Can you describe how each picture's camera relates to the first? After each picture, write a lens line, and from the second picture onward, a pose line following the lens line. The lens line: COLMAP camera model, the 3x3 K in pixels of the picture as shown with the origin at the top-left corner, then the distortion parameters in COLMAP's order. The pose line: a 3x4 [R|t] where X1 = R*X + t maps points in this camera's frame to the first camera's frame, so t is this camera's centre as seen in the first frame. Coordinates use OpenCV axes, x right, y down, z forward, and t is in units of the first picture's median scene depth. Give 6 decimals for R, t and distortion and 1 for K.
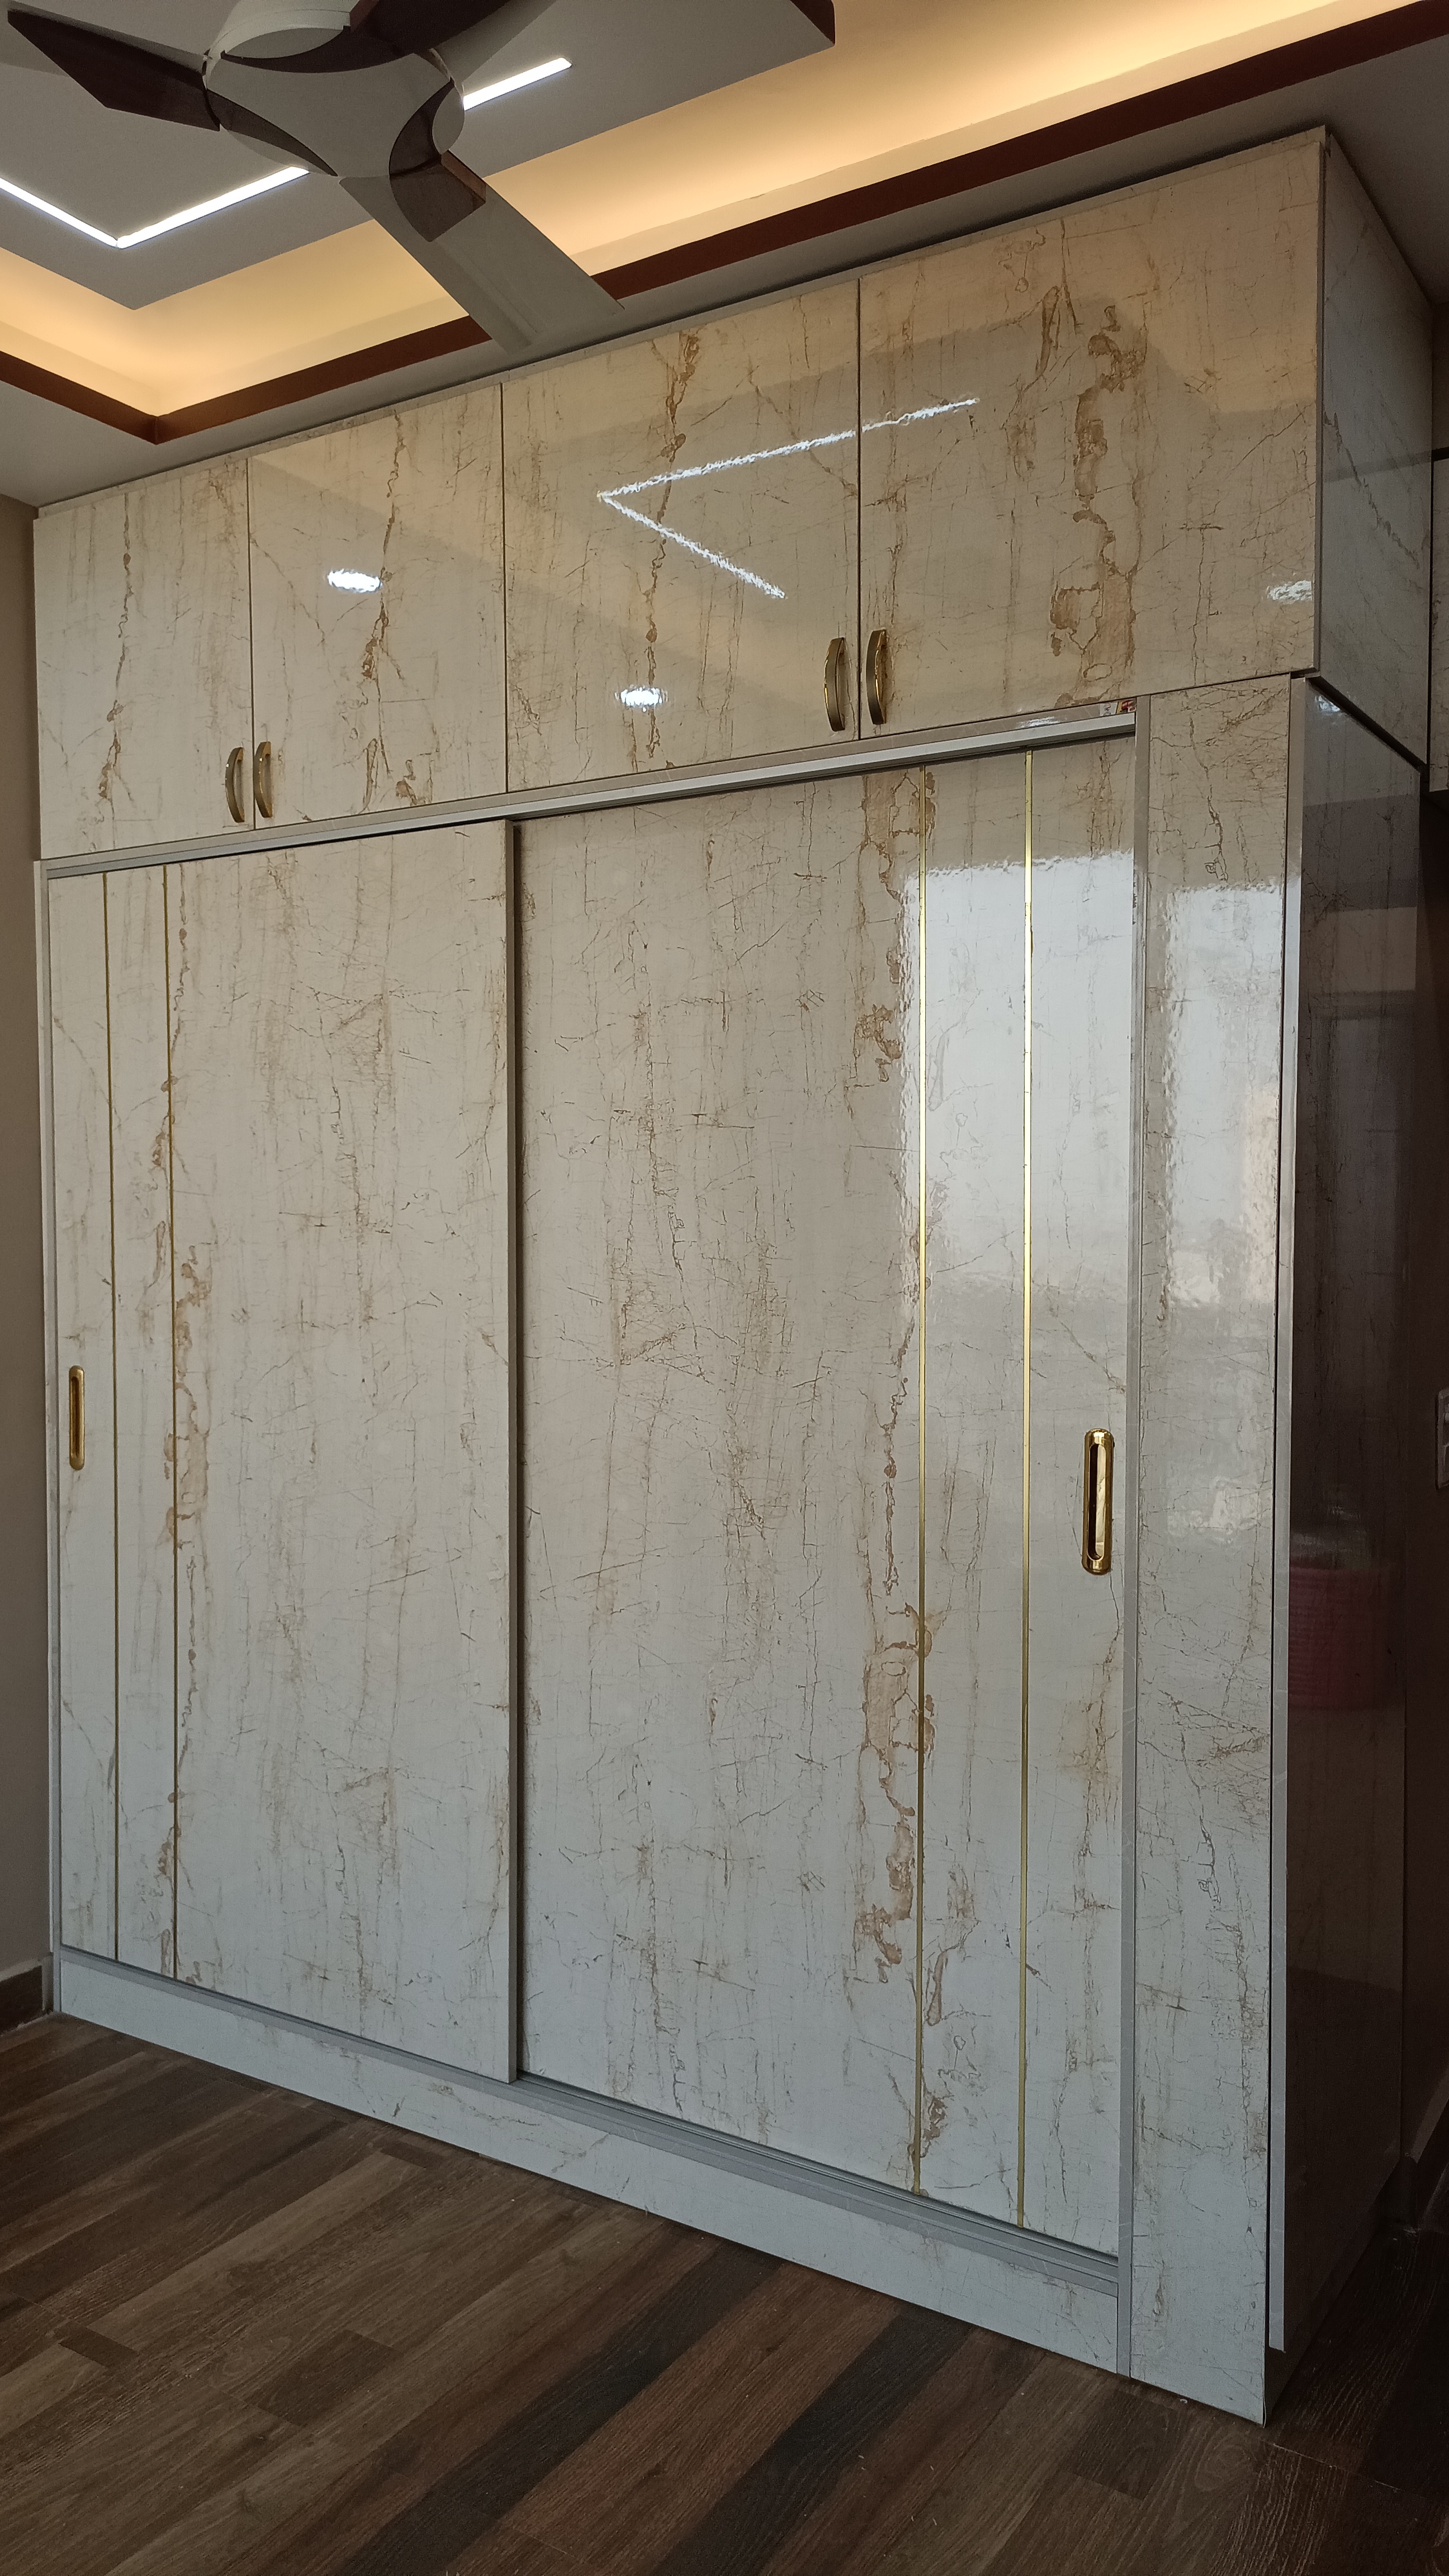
lens RADIAL K [[1921.4, 0, 724.5], [0, 1921.4, 1288.0], [0, 0, 1]] dist [0.081576, -0.094098]
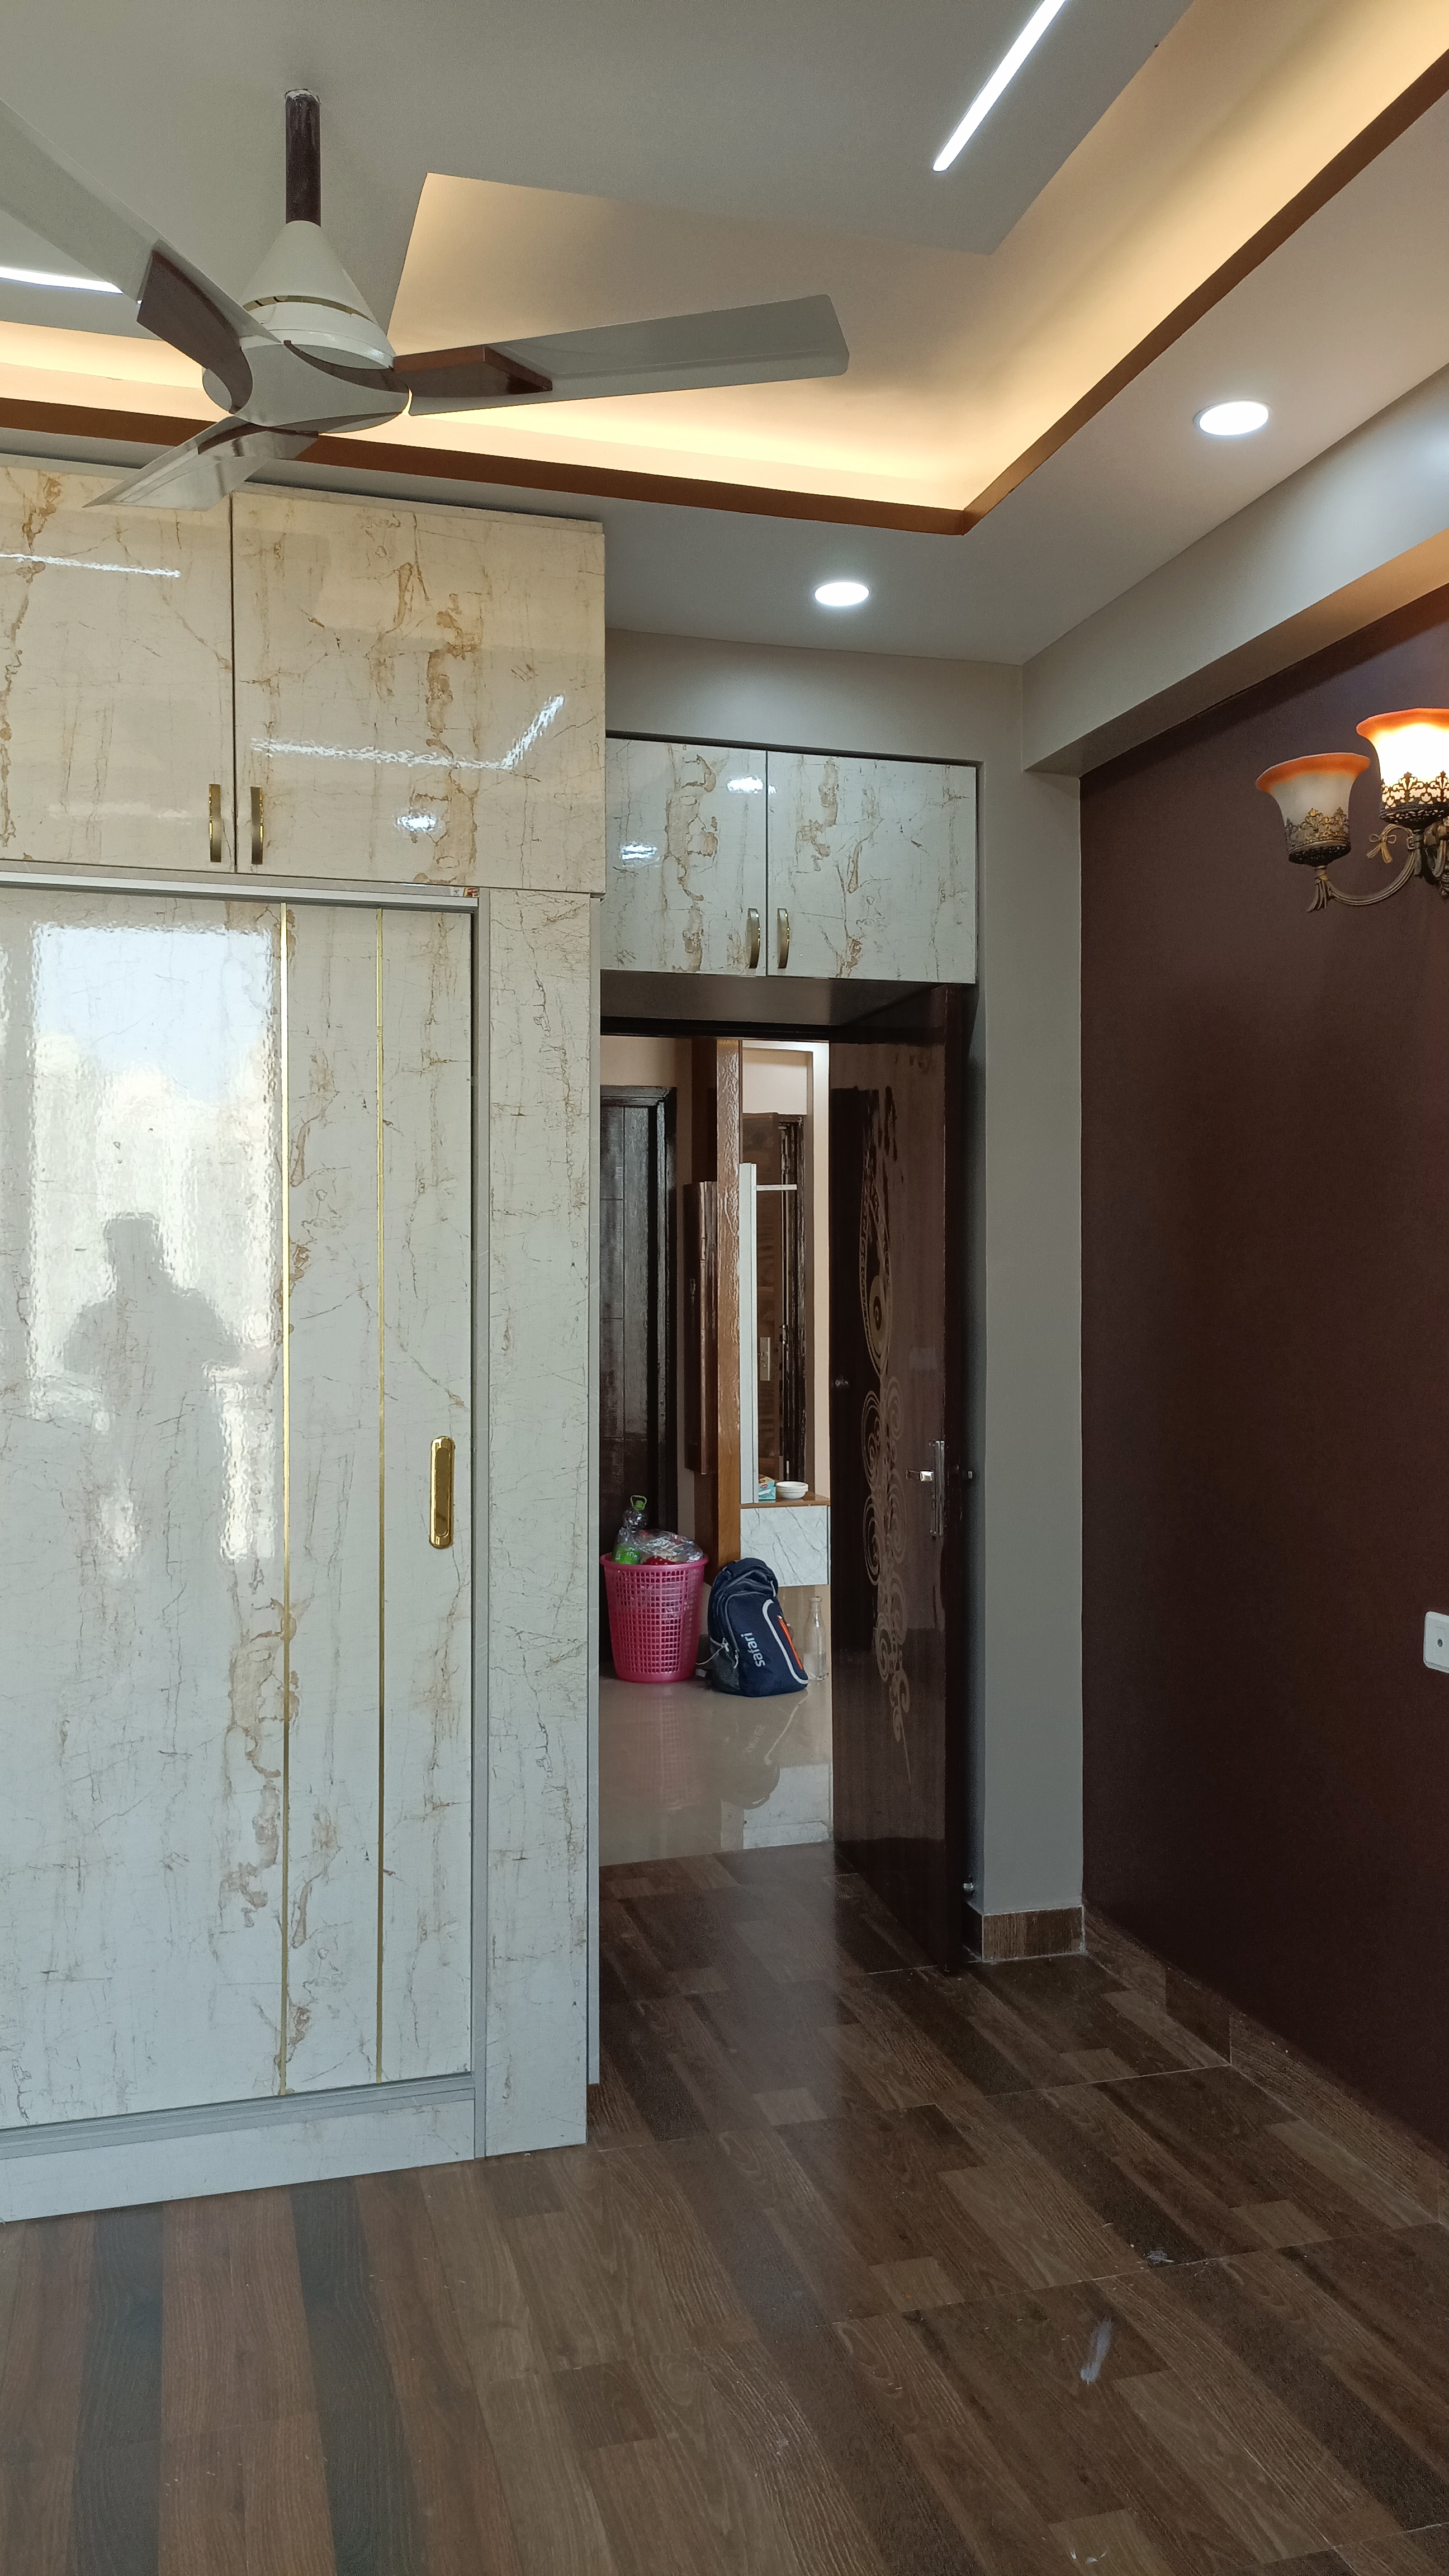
lens RADIAL K [[1921.4, 0, 724.5], [0, 1921.4, 1288.0], [0, 0, 1]] dist [0.081576, -0.094098]
pose [[0.658335, -0.010905, 0.752646, -0.625114], [0.032083, 0.999393, -0.013583, -0.002631], [-0.752041, 0.033089, 0.658285, -0.001501]]
